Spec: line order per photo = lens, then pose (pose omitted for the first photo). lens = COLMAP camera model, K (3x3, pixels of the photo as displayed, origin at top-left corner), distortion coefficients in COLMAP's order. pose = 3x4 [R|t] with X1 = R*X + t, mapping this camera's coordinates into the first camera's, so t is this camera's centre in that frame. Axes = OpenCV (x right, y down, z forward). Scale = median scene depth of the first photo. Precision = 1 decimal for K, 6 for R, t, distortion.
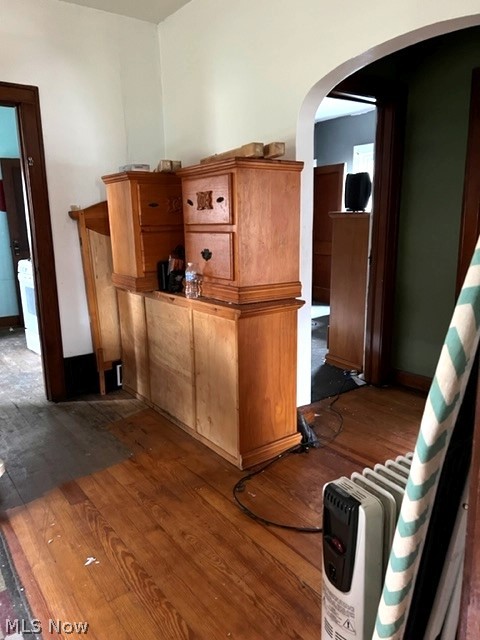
lens RADIAL K [[485.3, 0, 241.8], [0, 485.3, 322.1], [0, 0, 1]] dist [0.058402, -0.074328]
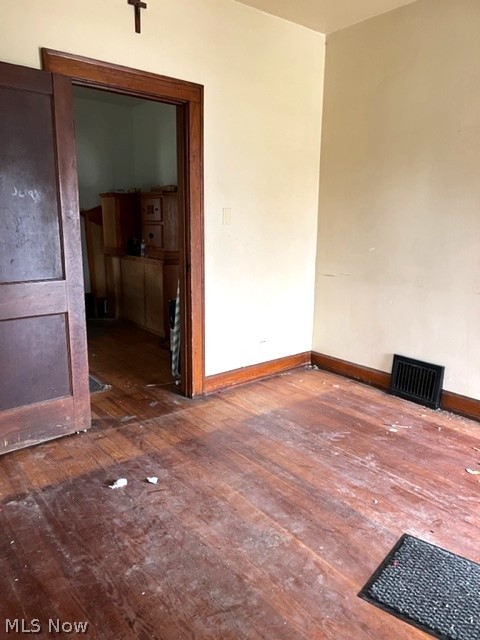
lens RADIAL K [[485.3, 0, 241.8], [0, 485.3, 322.1], [0, 0, 1]] dist [0.058402, -0.074328]
pose [[0.999140, 0.023462, 0.034178, 0.231285], [-0.023581, 0.999717, 0.003062, 0.195658], [-0.034096, -0.003865, 0.999411, -0.993133]]
